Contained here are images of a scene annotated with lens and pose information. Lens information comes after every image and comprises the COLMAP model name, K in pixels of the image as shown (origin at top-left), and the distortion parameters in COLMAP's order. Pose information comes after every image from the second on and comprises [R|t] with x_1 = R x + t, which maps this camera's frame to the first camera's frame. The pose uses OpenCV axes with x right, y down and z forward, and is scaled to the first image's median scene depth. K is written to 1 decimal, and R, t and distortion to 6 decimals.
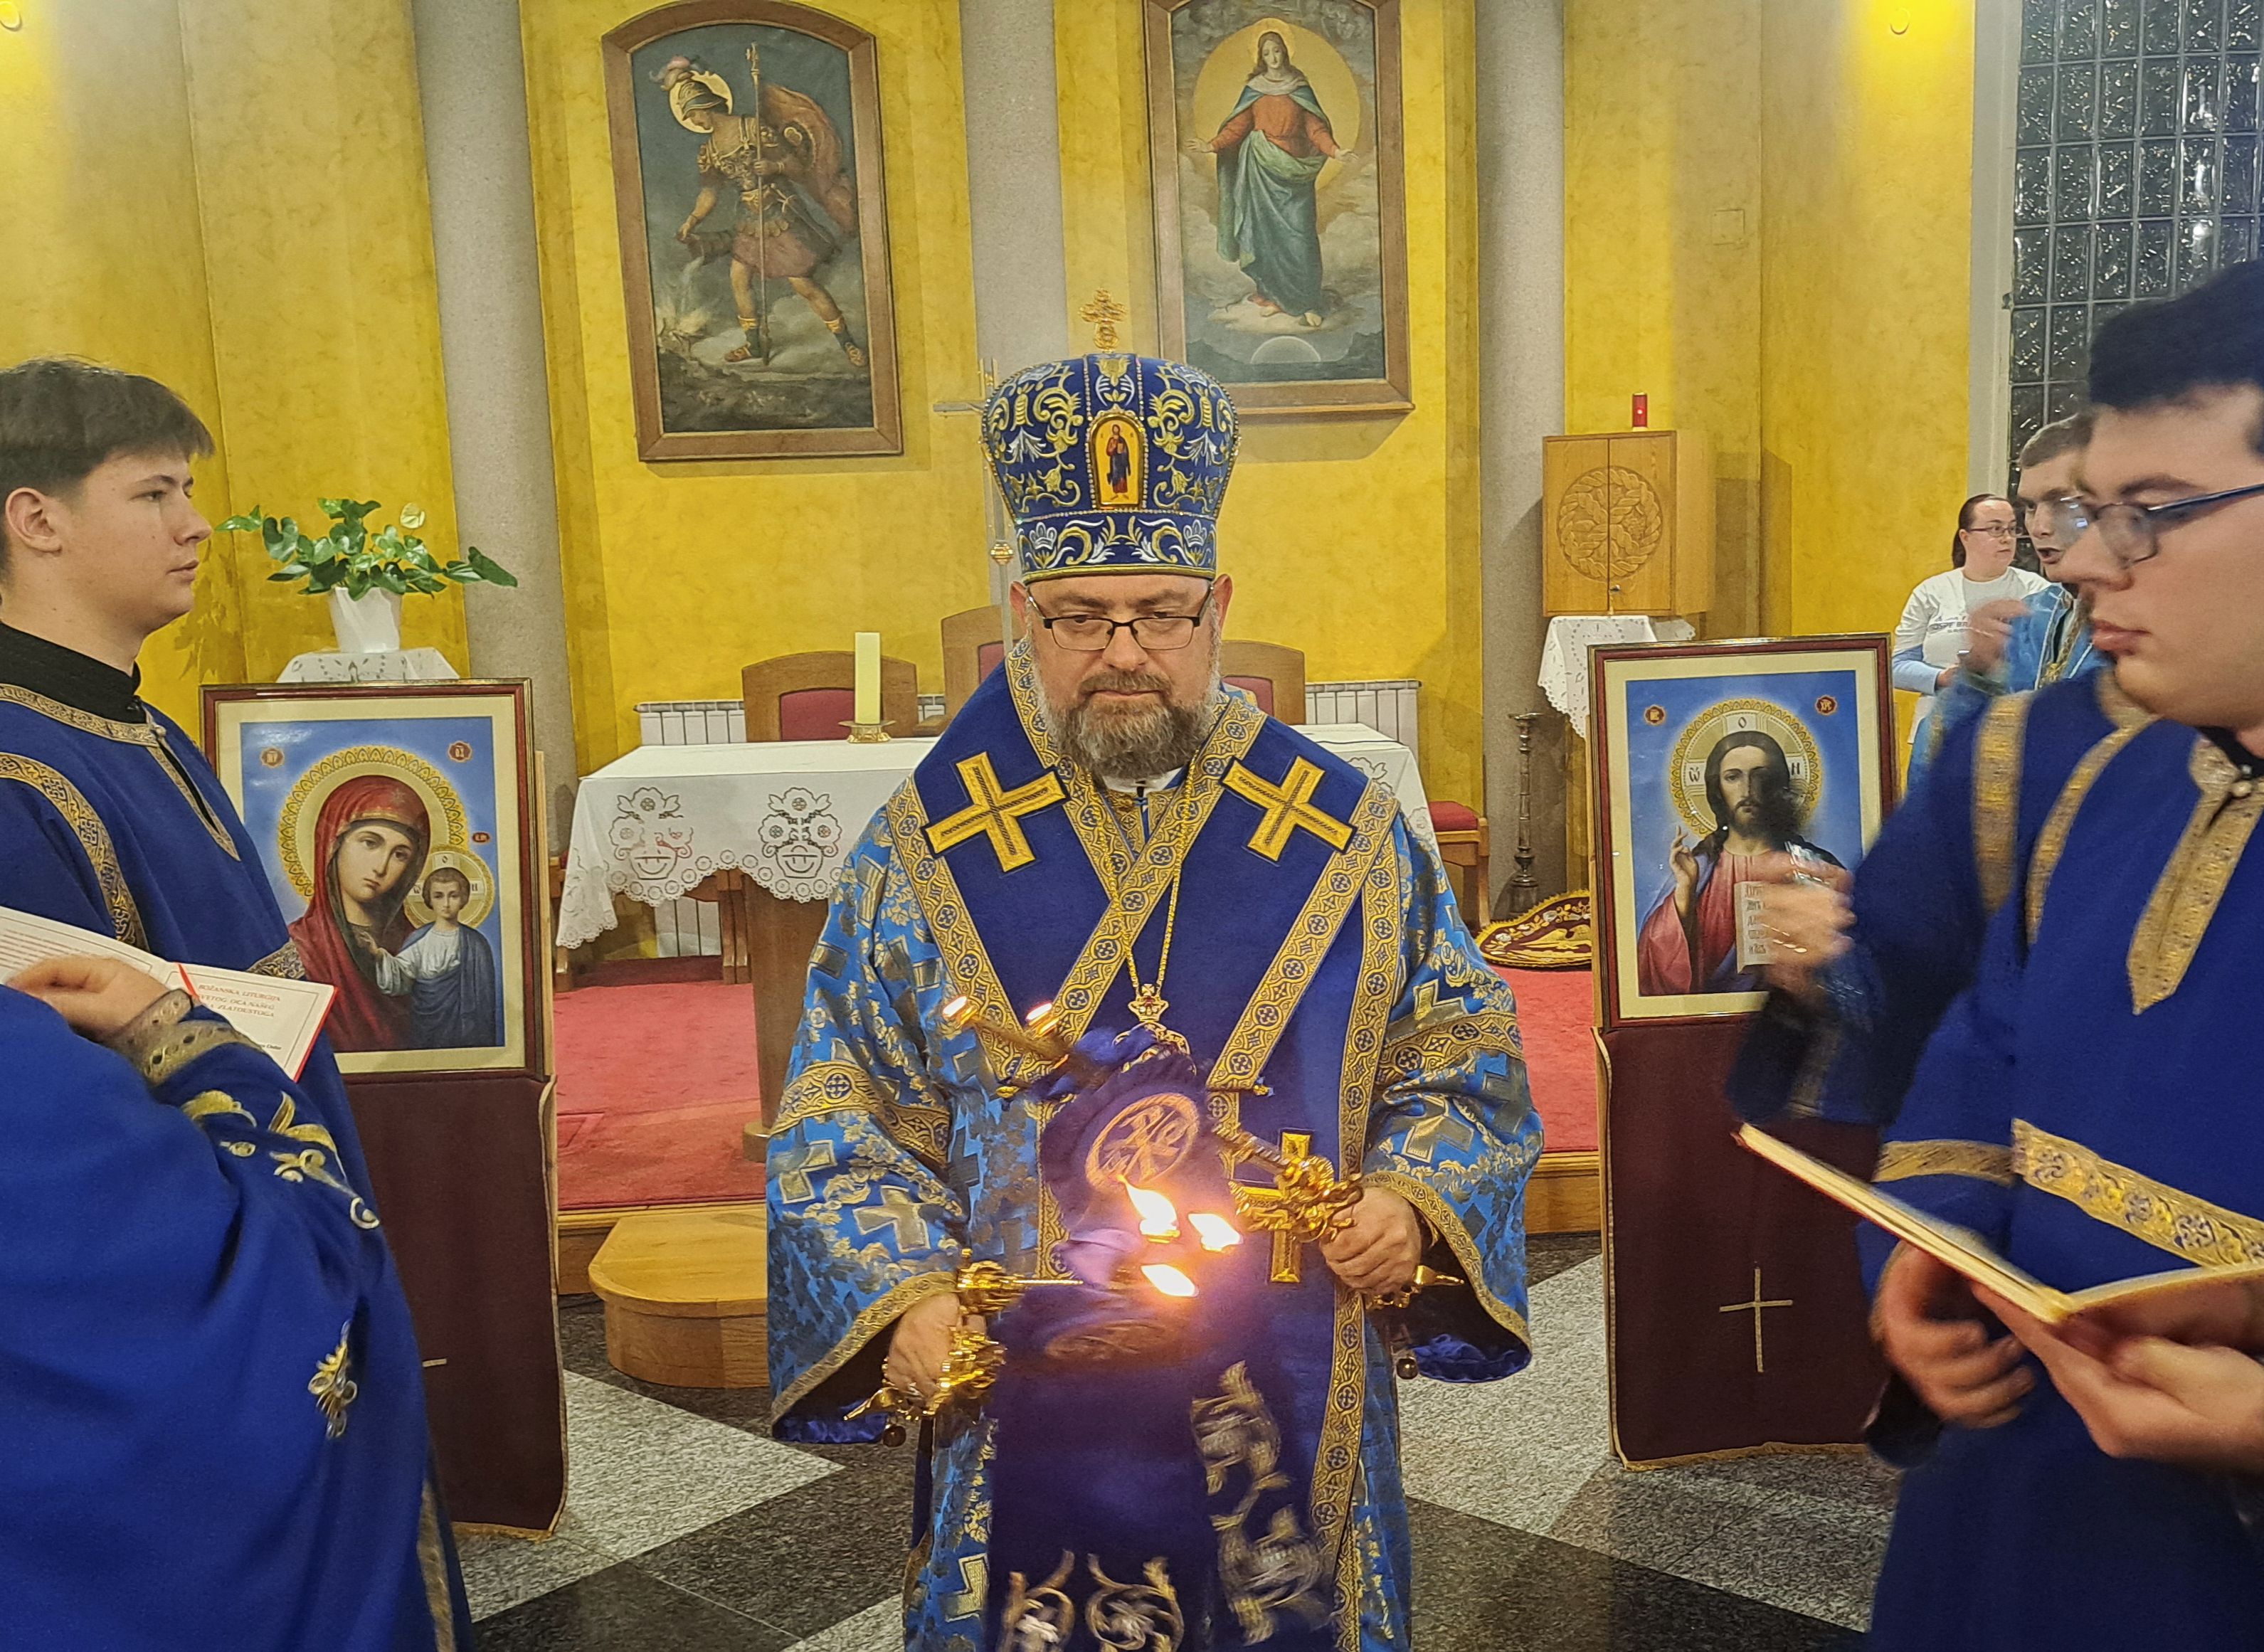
lens RADIAL K [[2428.2, 0, 1349.5], [0, 2428.2, 937.2], [0, 0, 1]] dist [0.023069, 0.000000]
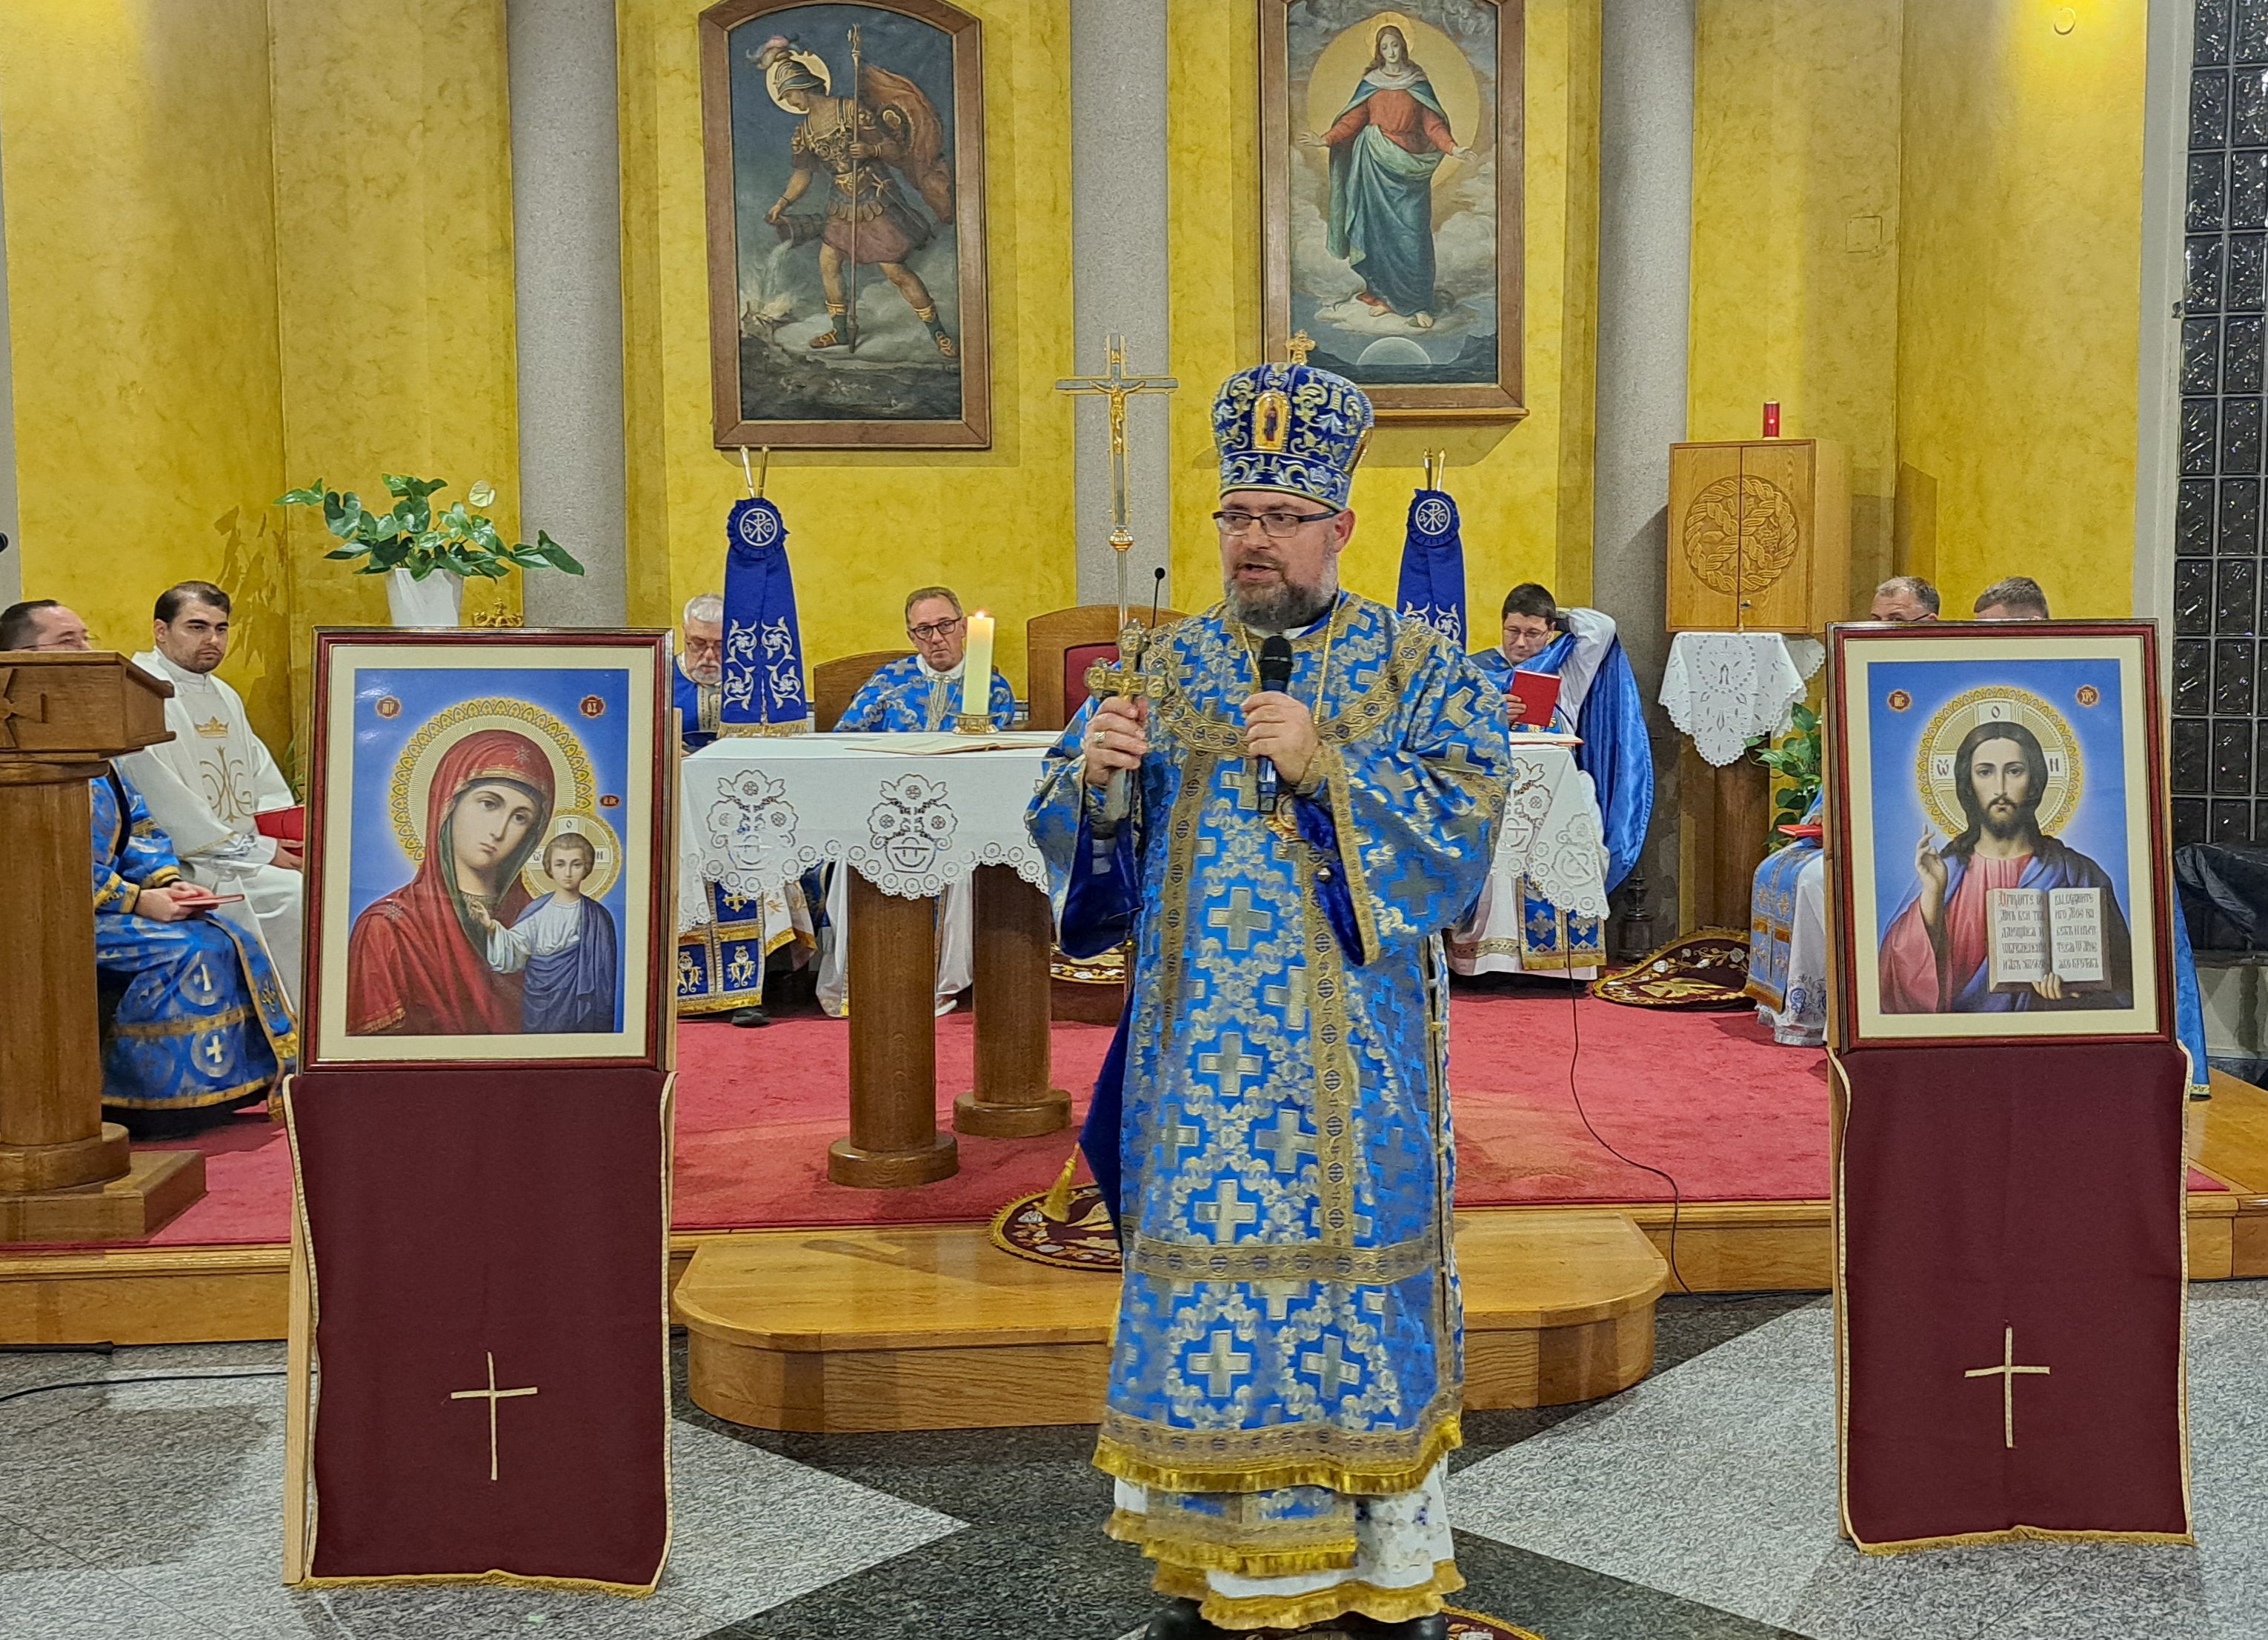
lens RADIAL K [[2516.0, 0, 1315.6], [0, 2516.0, 775.0], [0, 0, 1]] dist [0.045233, 0.000000]
pose [[0.999585, 0.025990, -0.012431, -0.041721], [-0.026999, 0.995636, -0.089330, 0.013290], [0.010055, 0.089629, 0.995924, 0.031938]]
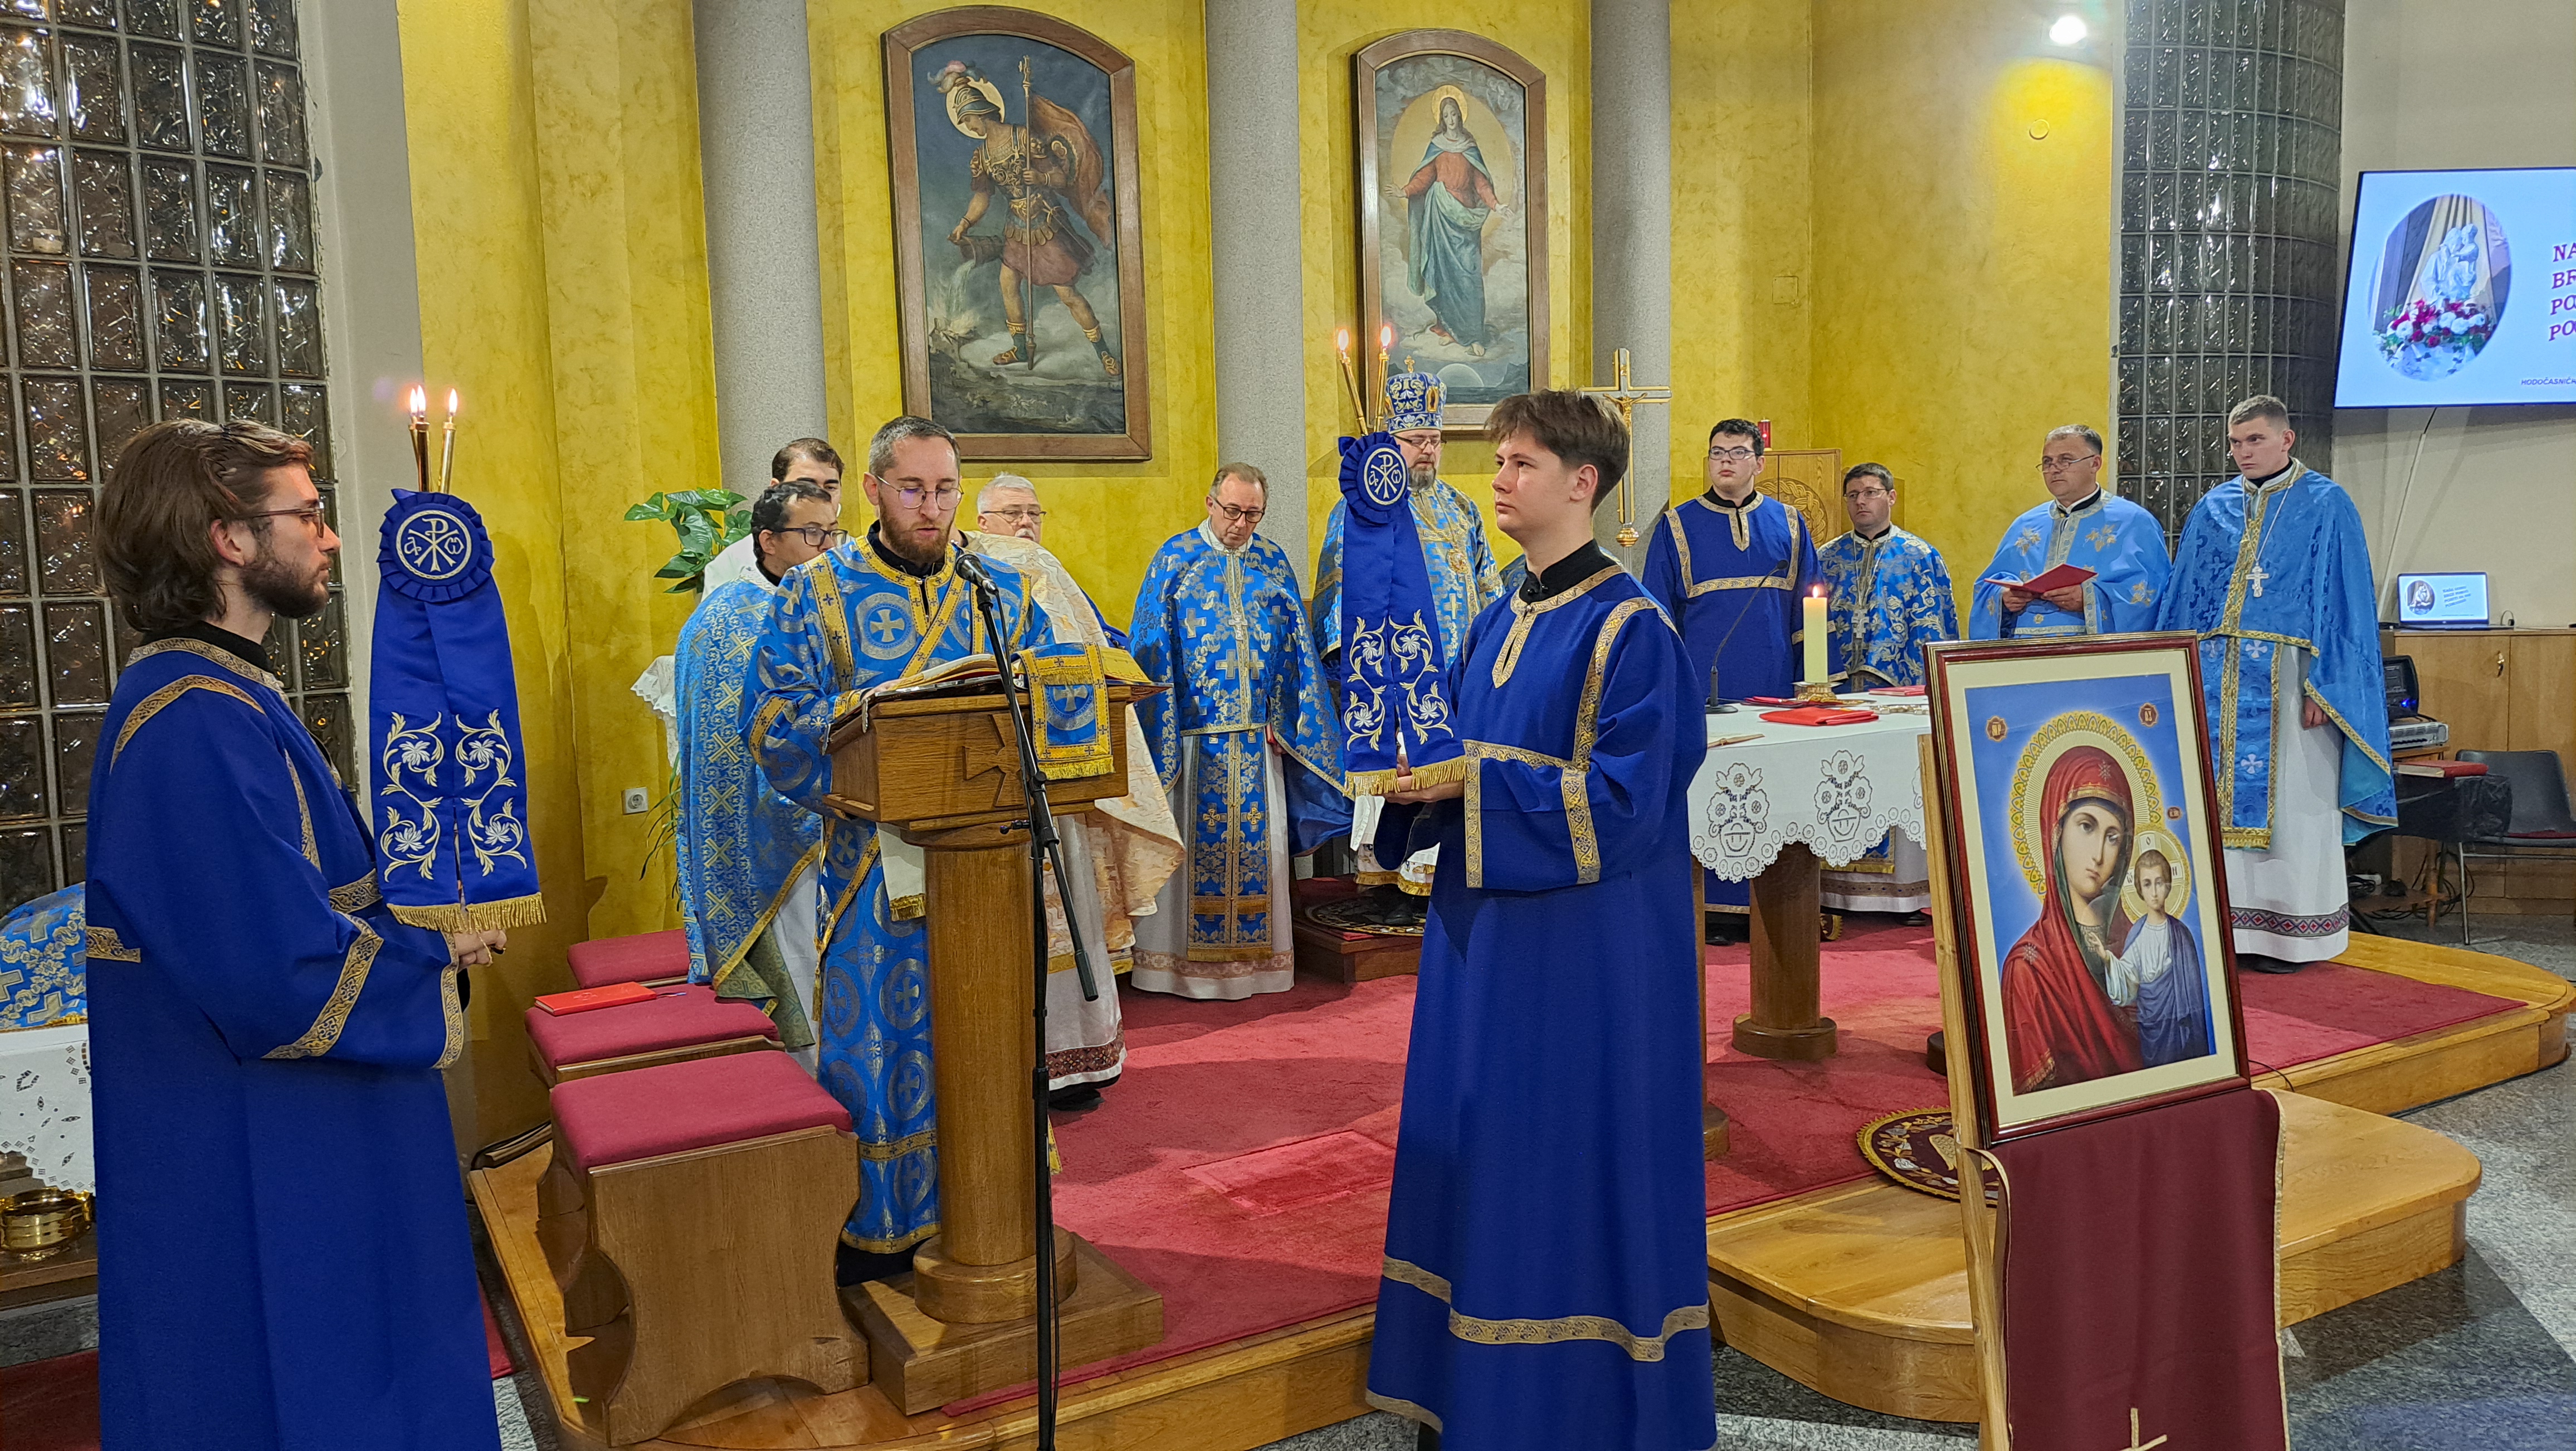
lens RADIAL K [[1877.2, 0, 1312.8], [0, 1877.2, 736.0], [0, 0, 1]] dist [0.043347, -0.036120]
pose [[0.912551, -0.038241, 0.407170, -0.459681], [0.071969, 0.995097, -0.067838, -0.022628], [-0.402580, 0.091209, 0.910829, 0.257950]]
